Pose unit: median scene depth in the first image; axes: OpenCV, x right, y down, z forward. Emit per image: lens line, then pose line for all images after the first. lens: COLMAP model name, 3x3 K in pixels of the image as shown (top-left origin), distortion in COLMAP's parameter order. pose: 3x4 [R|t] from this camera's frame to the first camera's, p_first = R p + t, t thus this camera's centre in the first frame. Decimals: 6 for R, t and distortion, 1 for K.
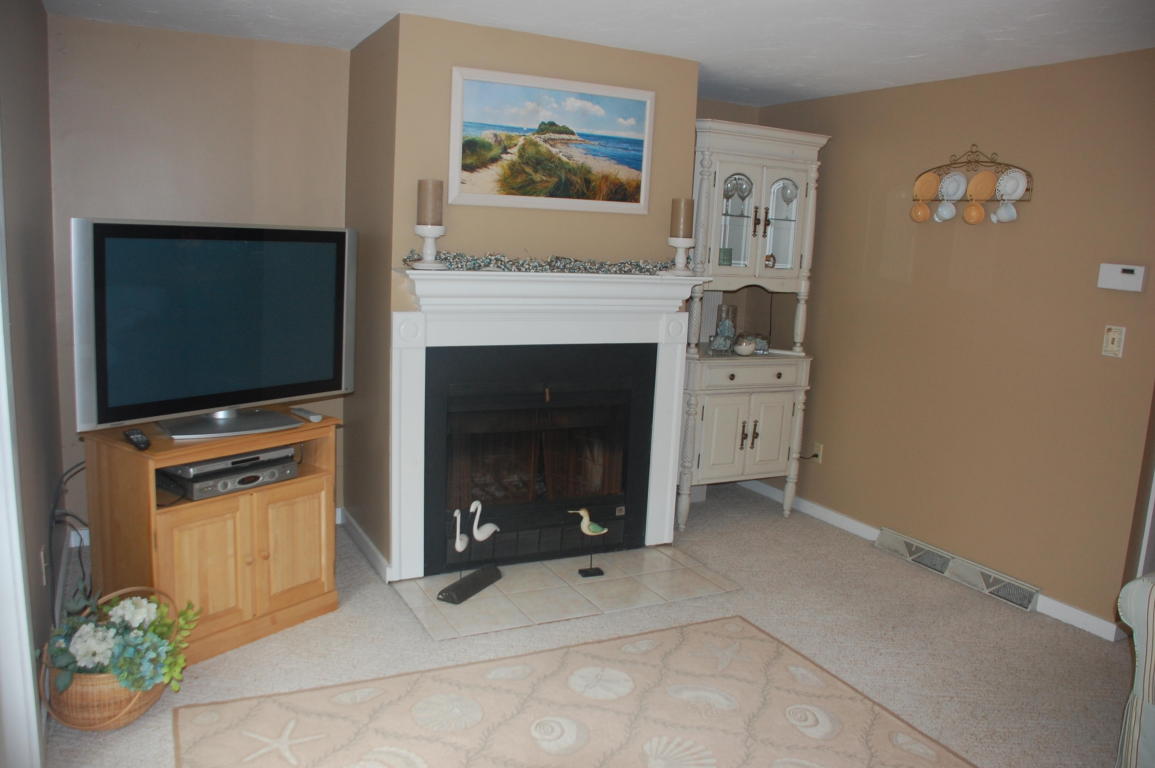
lens RADIAL K [[892.8, 0, 585.8], [0, 892.8, 384.1], [0, 0, 1]] dist [-0.154212, 0.111924]
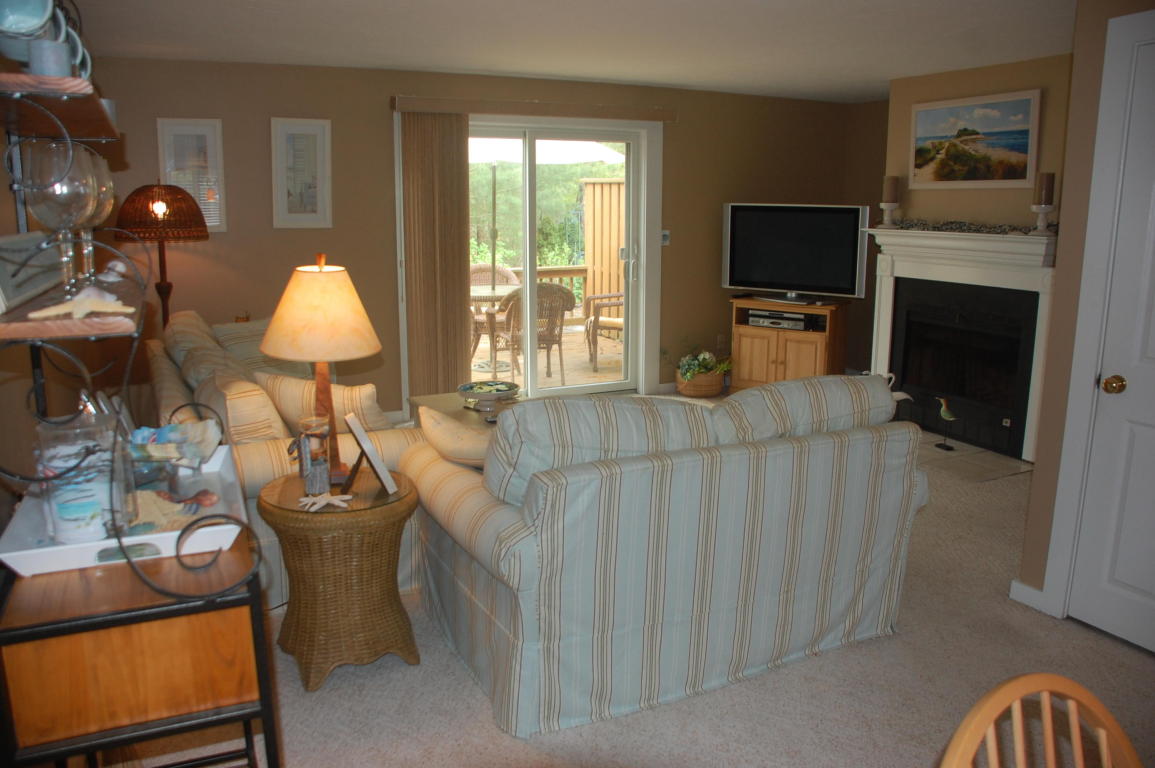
lens RADIAL K [[892.8, 0, 585.8], [0, 892.8, 384.1], [0, 0, 1]] dist [-0.154212, 0.111924]
pose [[-0.027271, 0.152414, -0.987940, 1.438880], [-0.164093, 0.974219, 0.154827, -0.004253], [0.986068, 0.166336, -0.001558, 0.454177]]
